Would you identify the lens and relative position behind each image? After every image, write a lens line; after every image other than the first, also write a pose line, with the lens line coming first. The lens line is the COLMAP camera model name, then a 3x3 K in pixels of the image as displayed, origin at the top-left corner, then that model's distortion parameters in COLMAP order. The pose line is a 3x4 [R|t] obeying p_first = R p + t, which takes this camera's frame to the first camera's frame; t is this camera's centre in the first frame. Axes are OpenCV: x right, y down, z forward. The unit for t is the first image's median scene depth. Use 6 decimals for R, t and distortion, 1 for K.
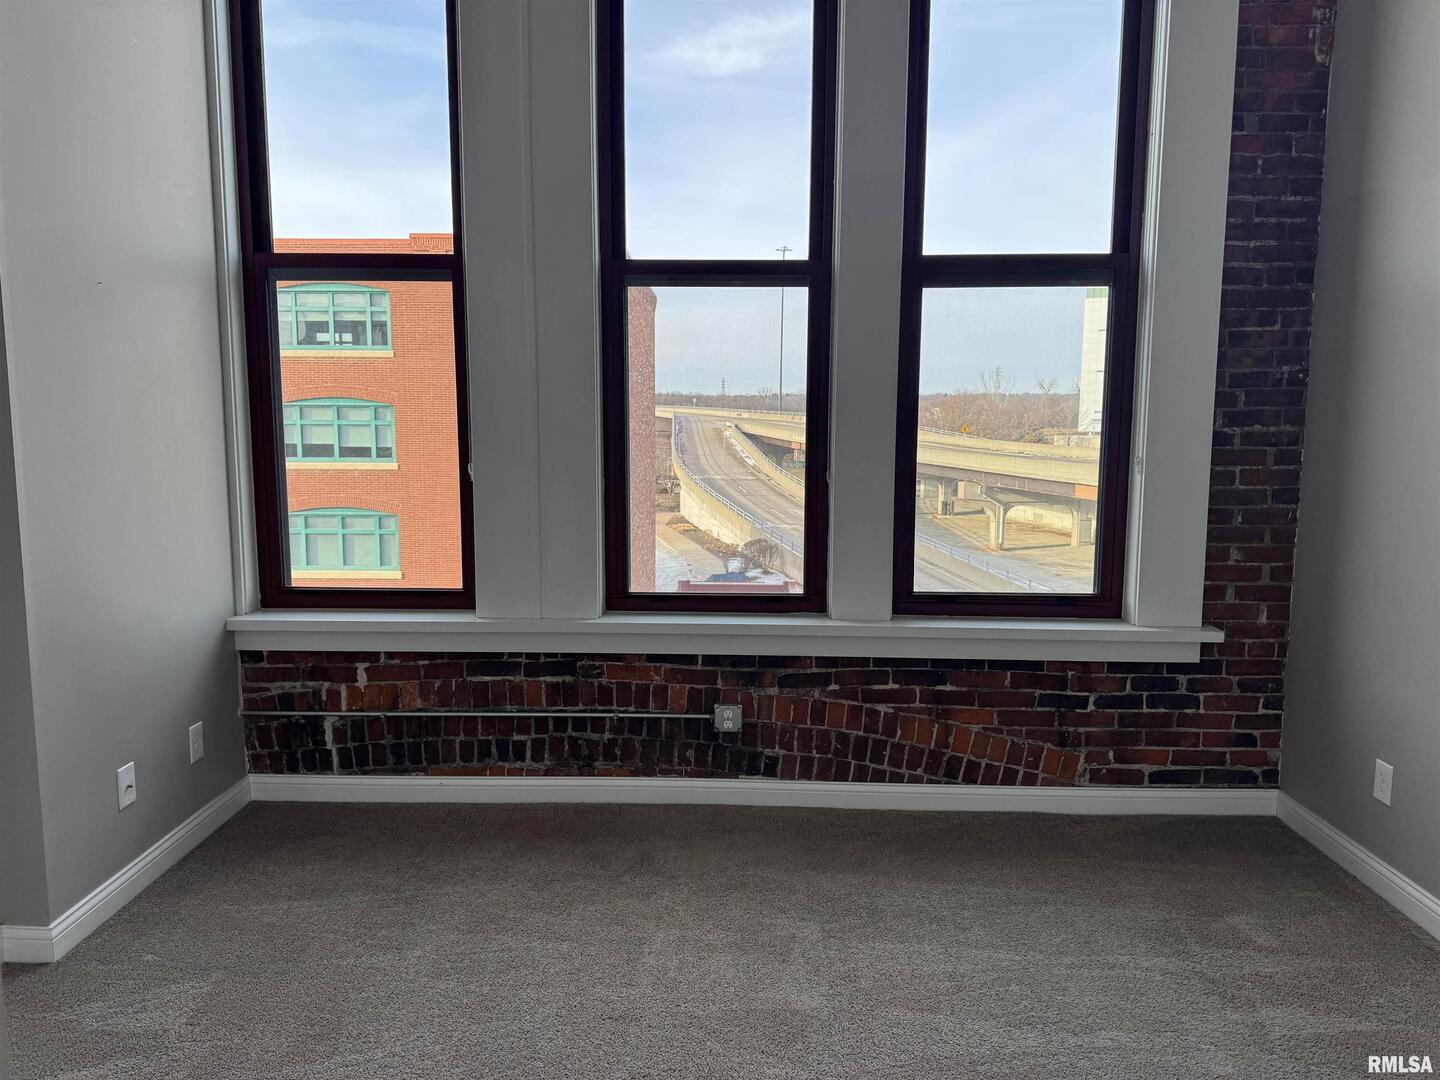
lens RADIAL K [[1027.8, 0, 721.3], [0, 1027.8, 535.7], [0, 0, 1]] dist [0.074336, -0.031753]
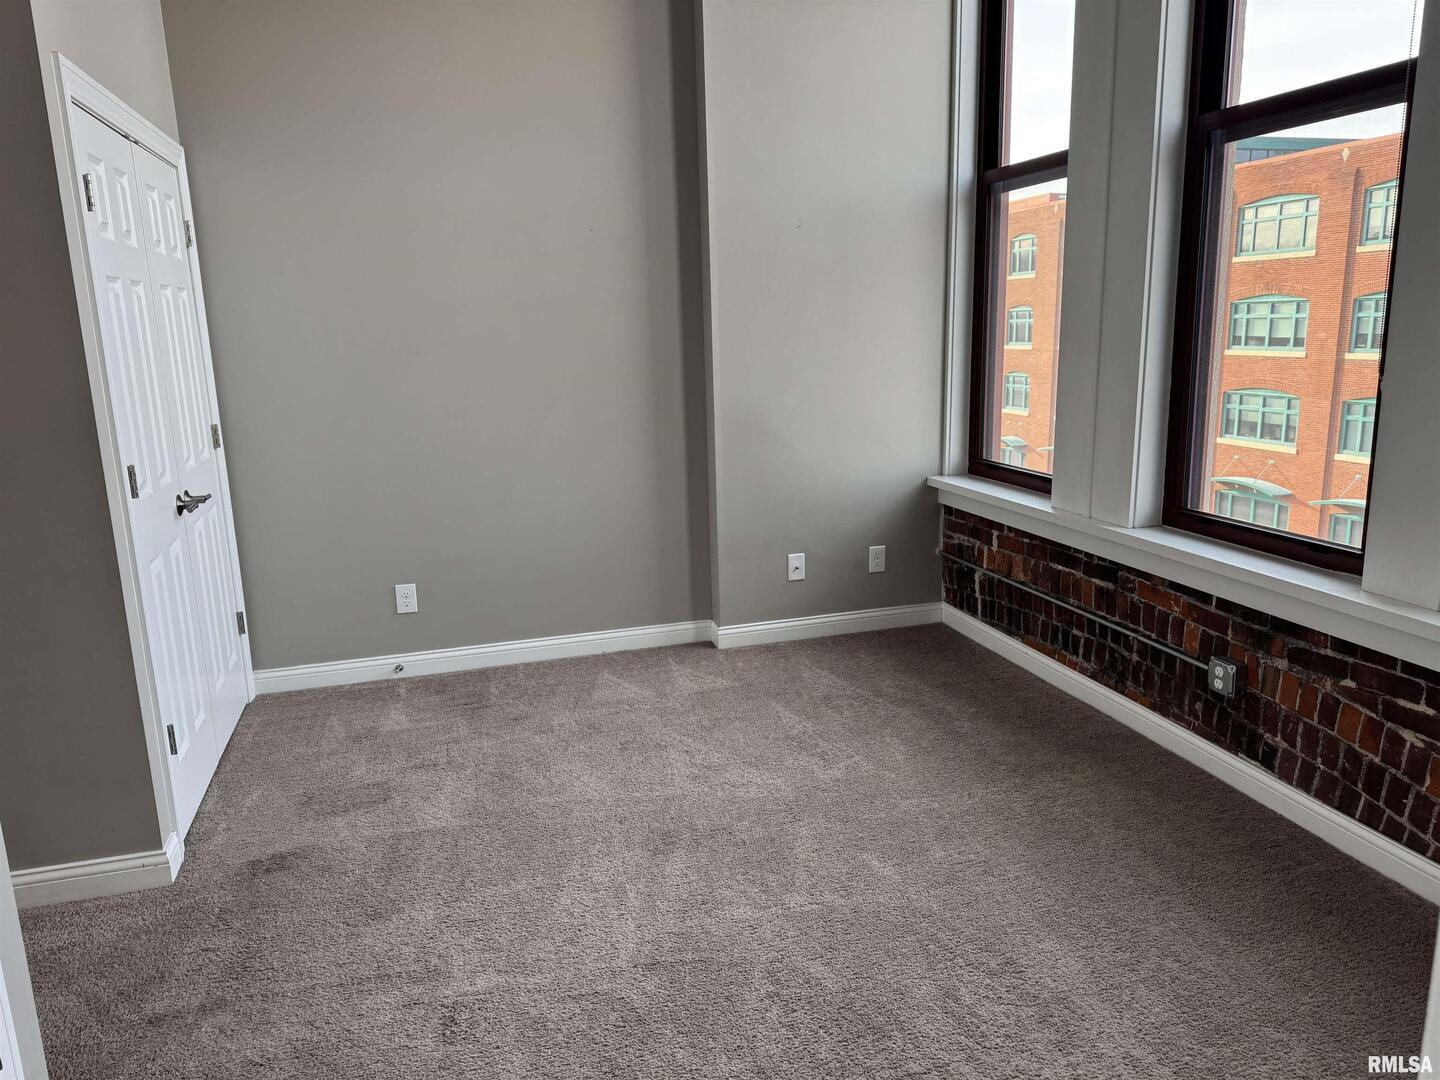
lens RADIAL K [[1027.8, 0, 720.2], [0, 1027.8, 532.4], [0, 0, 1]] dist [0.074336, -0.031753]
pose [[0.311310, 0.185189, -0.932089, 0.630299], [-0.094416, 0.982003, 0.163572, -0.034632], [0.945606, 0.037082, 0.323192, 0.341097]]
